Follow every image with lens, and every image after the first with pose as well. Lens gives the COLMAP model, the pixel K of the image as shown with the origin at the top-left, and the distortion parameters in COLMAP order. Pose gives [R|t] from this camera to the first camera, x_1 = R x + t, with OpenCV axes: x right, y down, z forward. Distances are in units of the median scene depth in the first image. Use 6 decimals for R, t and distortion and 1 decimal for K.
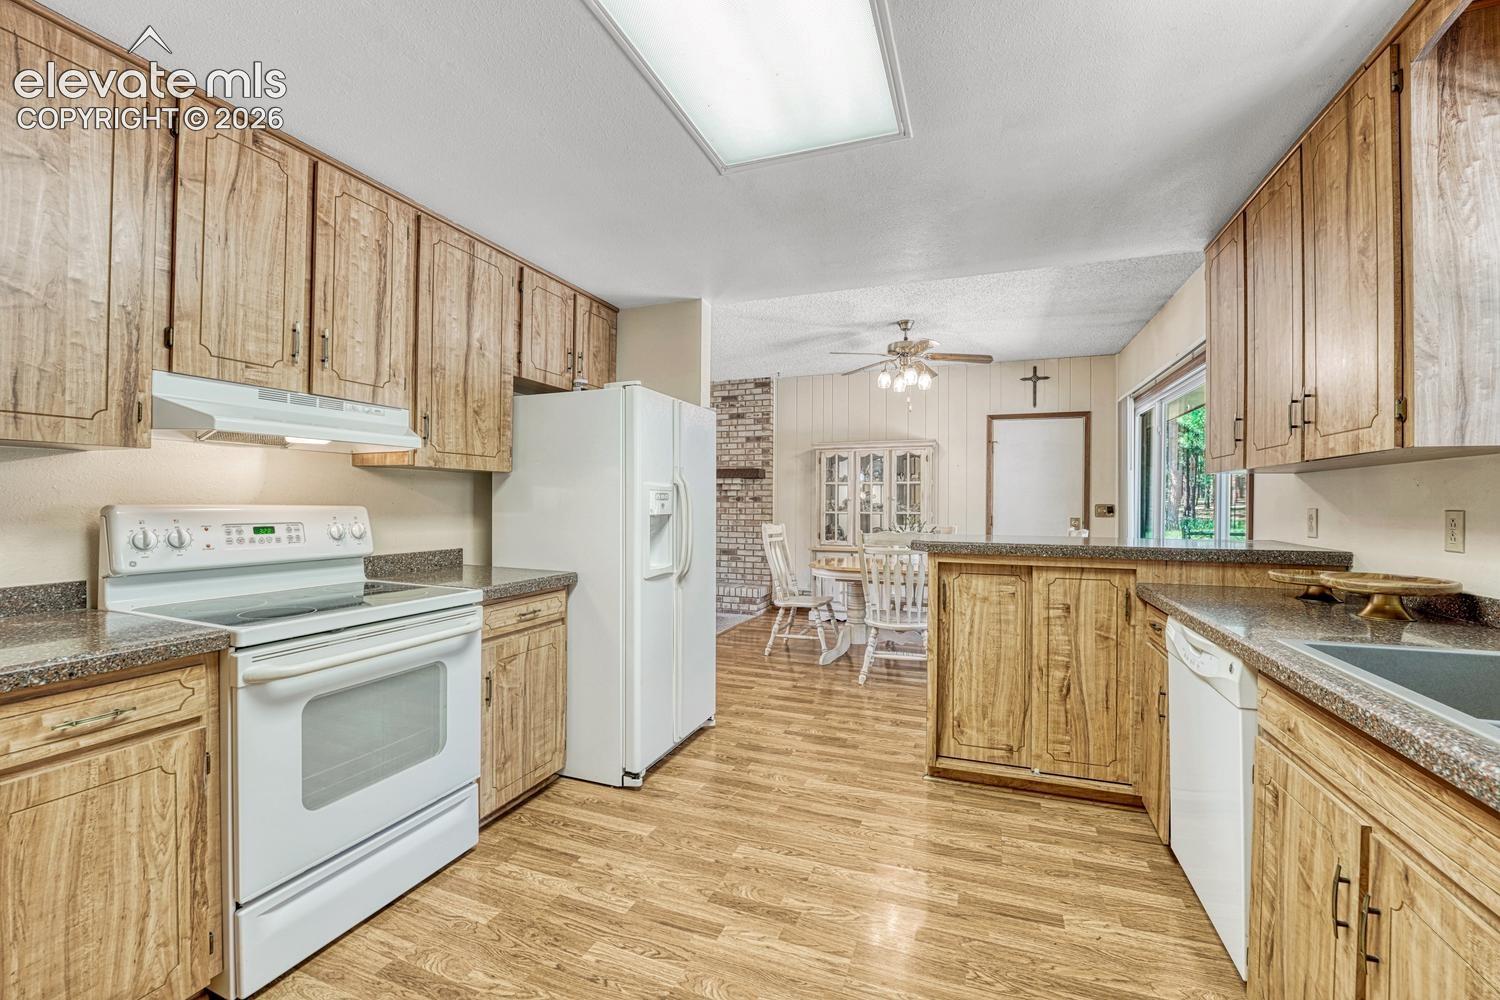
lens RADIAL K [[612.3, 0, 753.7], [0, 612.3, 503.1], [0, 0, 1]] dist [-0.025271, 0.001986]
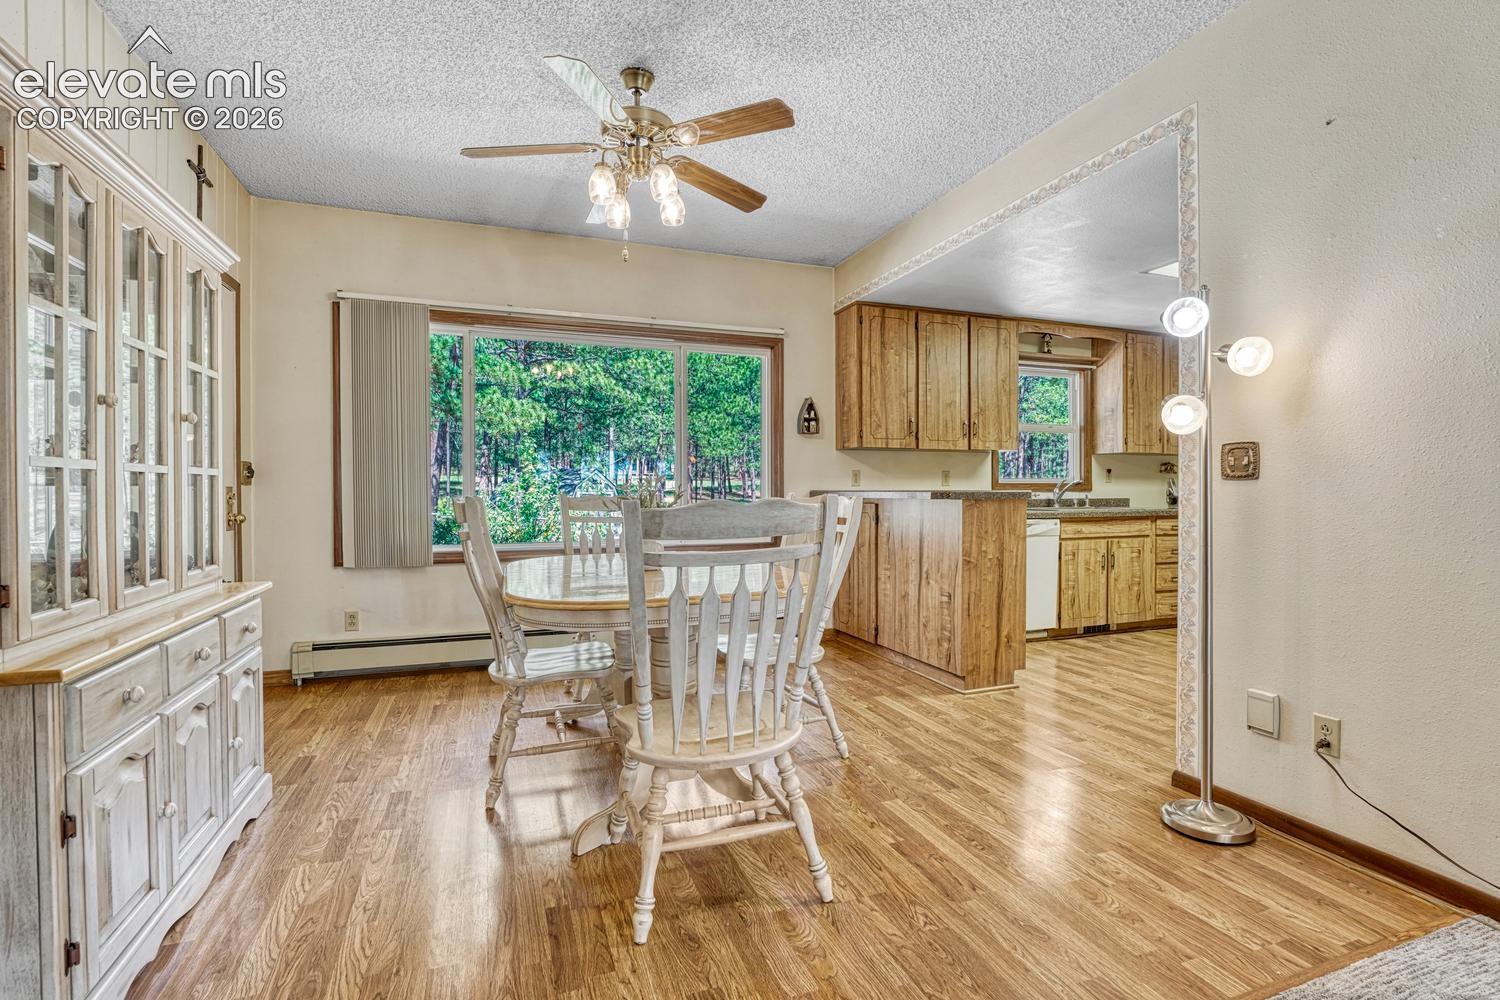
lens RADIAL K [[695.4, 0, 741.7], [0, 695.4, 503.5], [0, 0, 1]] dist [-0.022652, -0.000111]
pose [[-0.644134, -0.018161, 0.764697, -0.429437], [-0.000199, 0.999722, 0.023575, 0.054820], [-0.764913, 0.015033, -0.643958, 2.381805]]
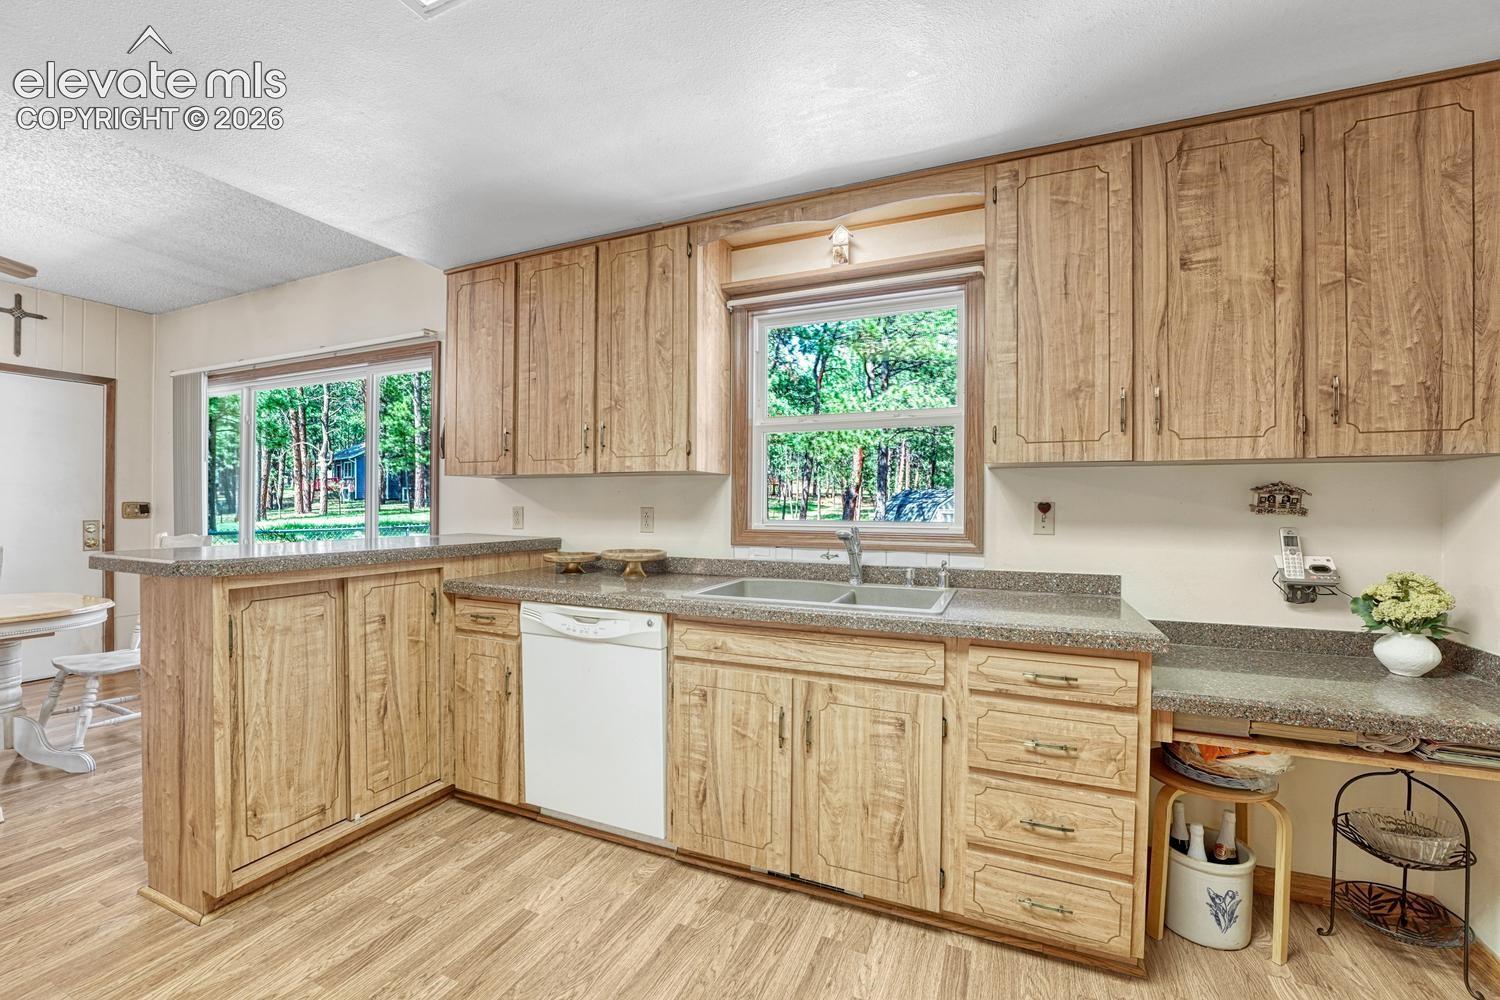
lens RADIAL K [[612.3, 0, 744.3], [0, 612.3, 510.1], [0, 0, 1]] dist [-0.025271, 0.001986]
pose [[0.053950, -0.012762, 0.998462, -0.328140], [-0.004904, 0.999903, 0.013045, -0.002902], [-0.998532, -0.005600, 0.053882, 0.394174]]
